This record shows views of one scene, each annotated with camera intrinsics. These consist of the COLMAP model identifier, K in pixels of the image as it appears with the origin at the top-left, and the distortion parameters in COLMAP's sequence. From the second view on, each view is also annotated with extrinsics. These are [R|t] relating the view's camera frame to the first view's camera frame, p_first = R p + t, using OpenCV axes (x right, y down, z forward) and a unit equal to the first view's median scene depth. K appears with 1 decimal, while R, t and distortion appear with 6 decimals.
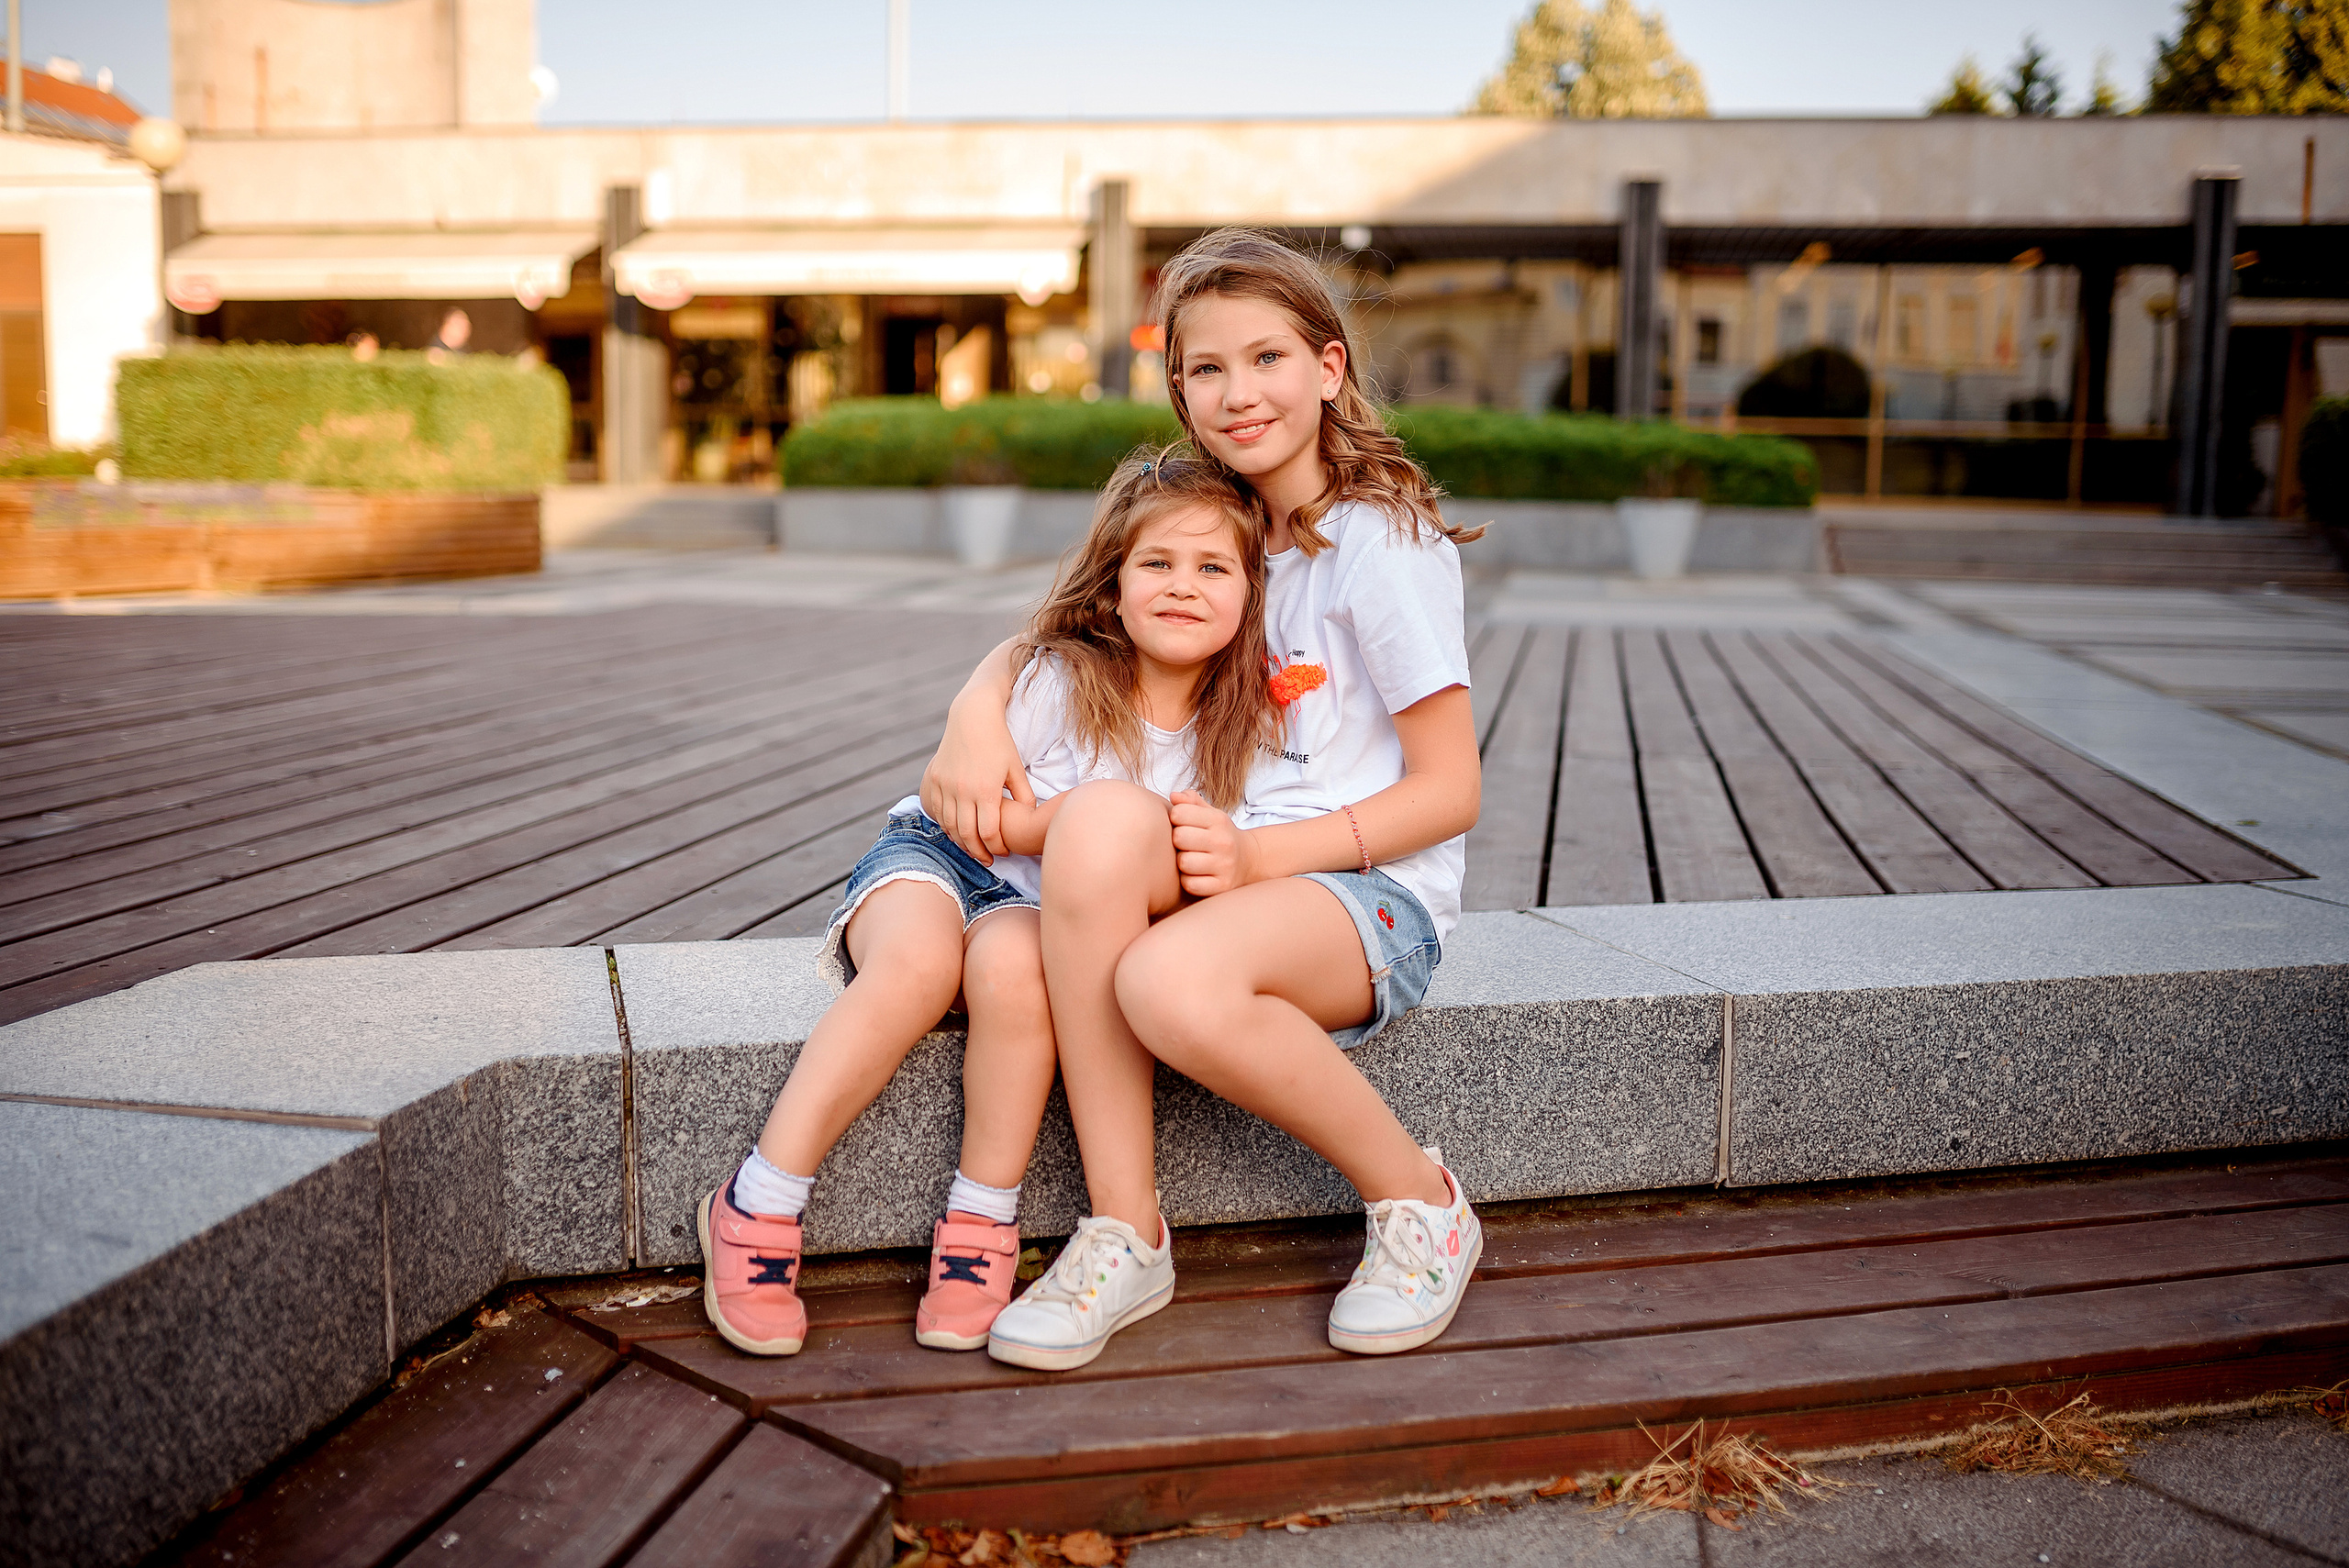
lens RADIAL K [[2338.7, 0, 1176.1], [0, 2338.7, 820.0], [0, 0, 1]] dist [-0.068324, 0.114457]
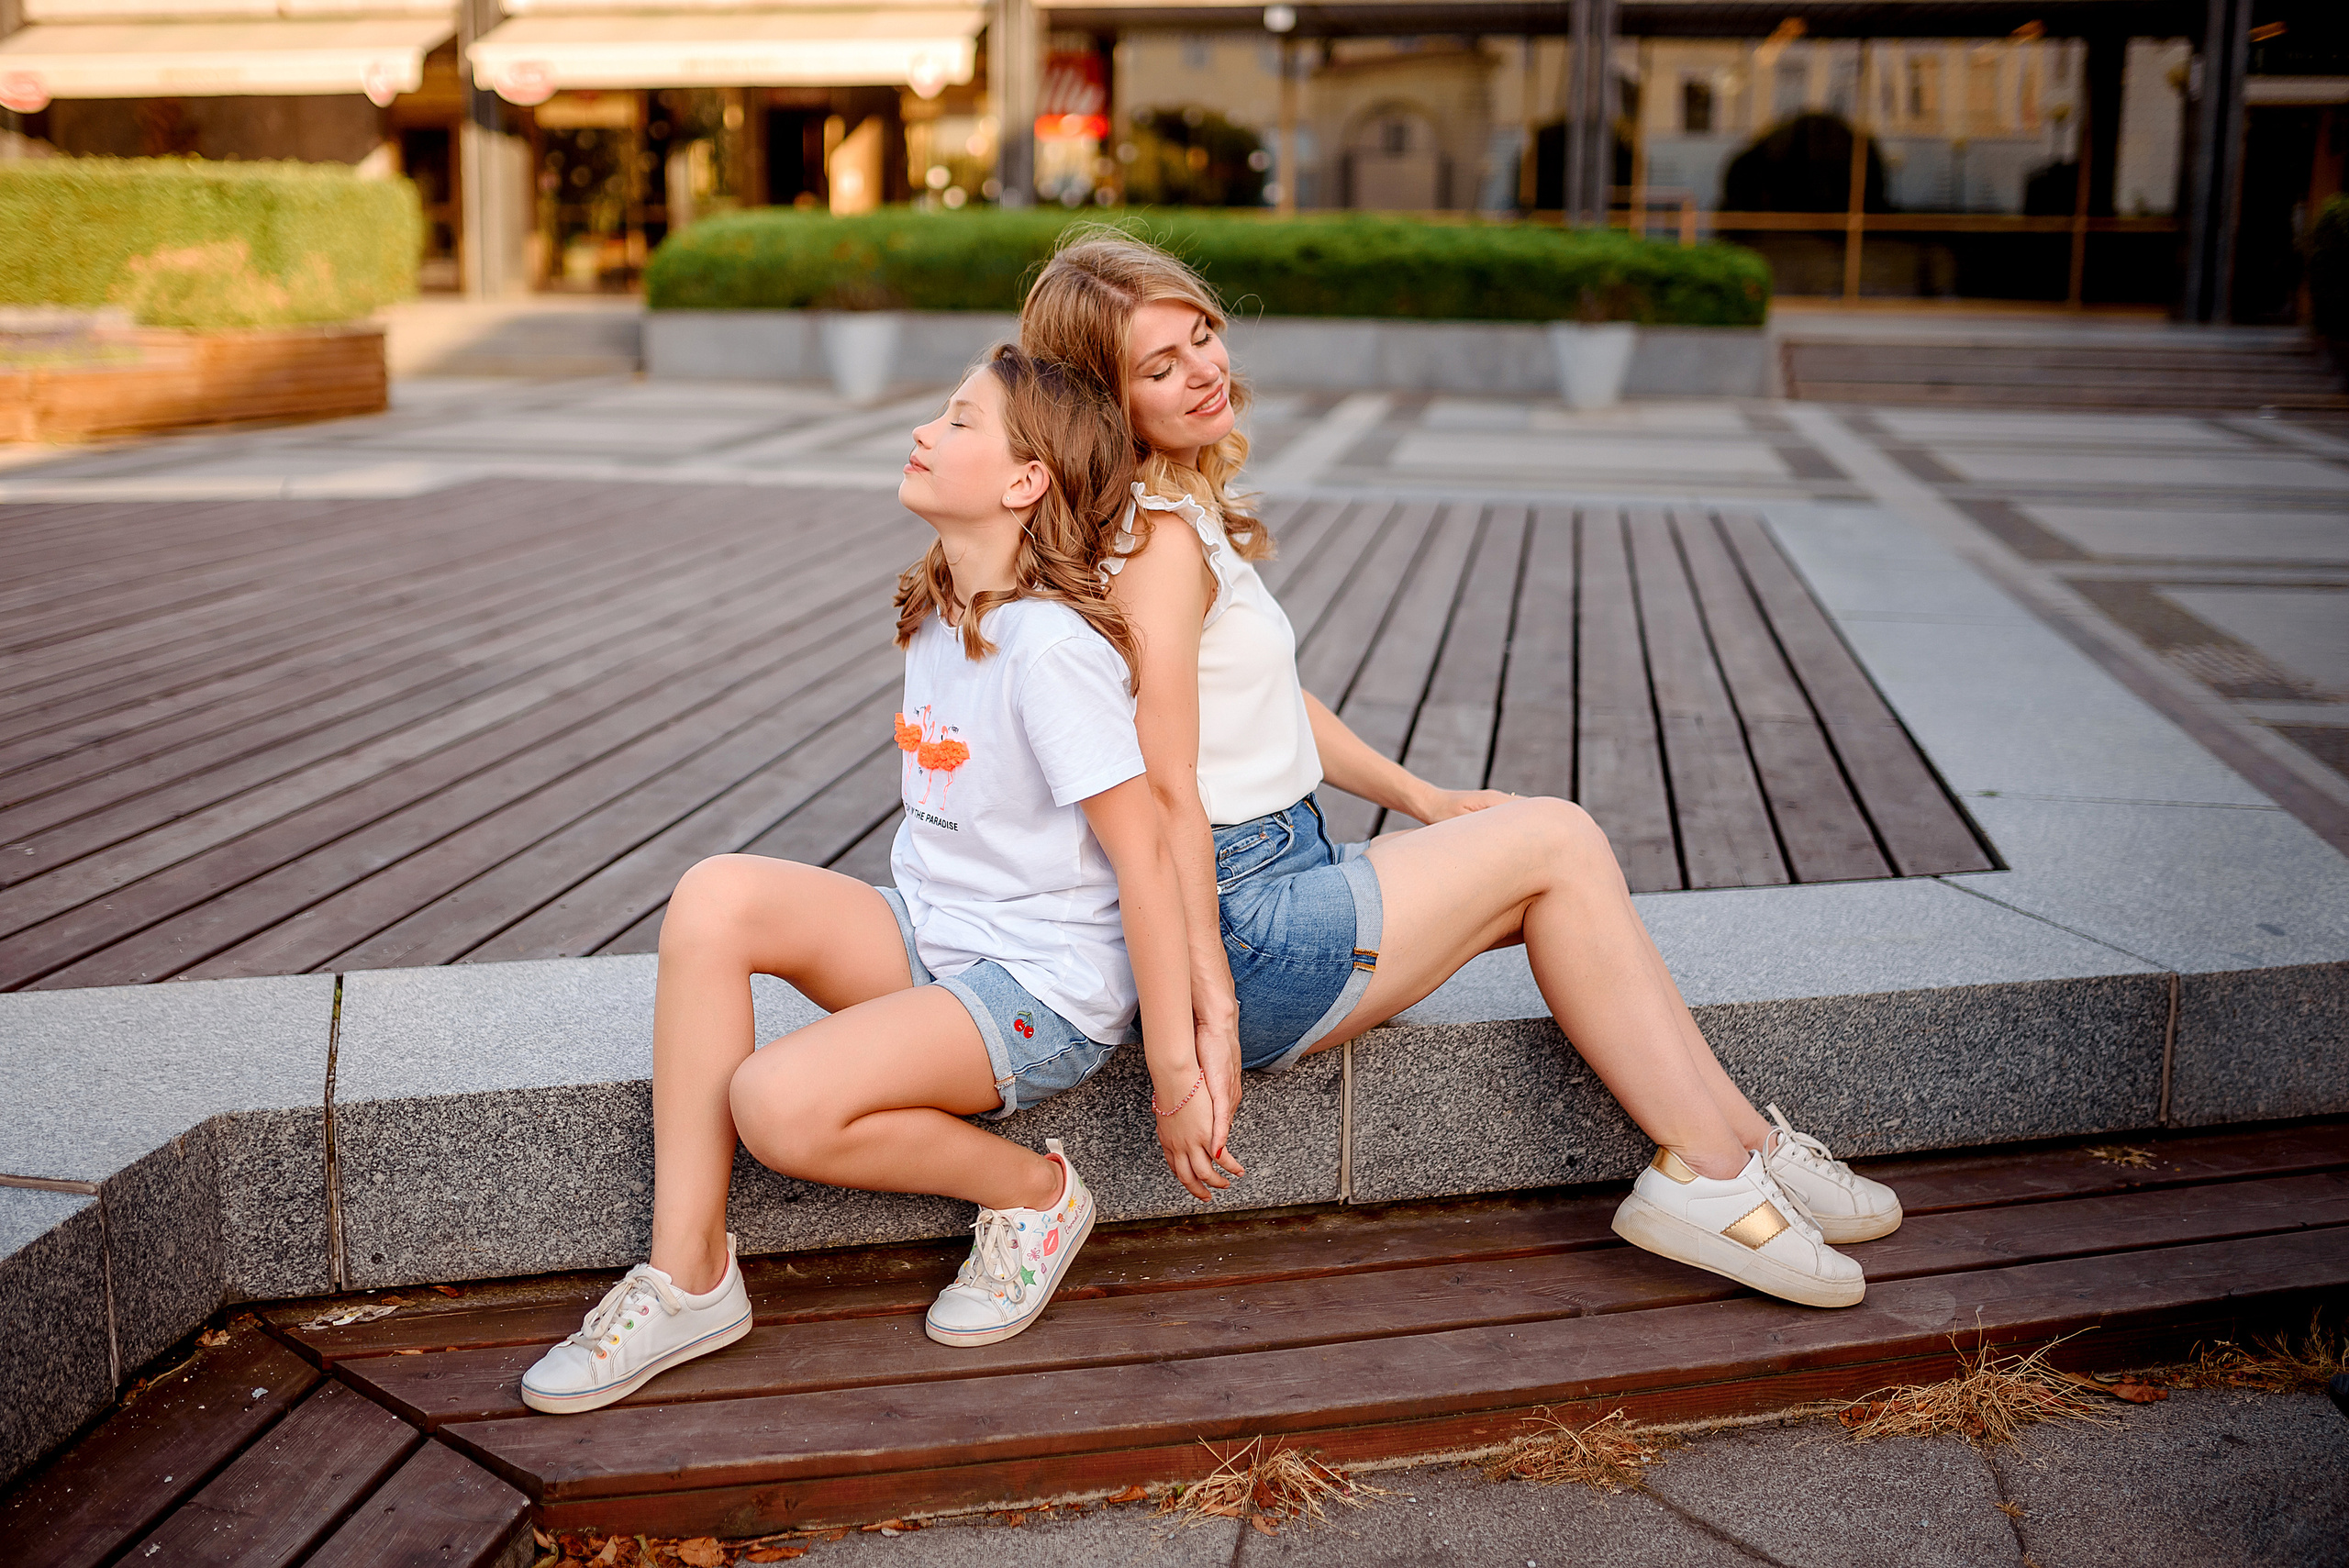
lens RADIAL K [[2588.9, 0, 1059.6], [0, 2588.9, 746.7], [0, 0, 1]] dist [-0.070890, 0.122707]
pose [[0.999717, -0.002093, -0.023713, 0.131114], [0.003199, 0.998905, 0.046666, -0.114881], [0.023589, -0.046728, 0.998629, -0.205706]]
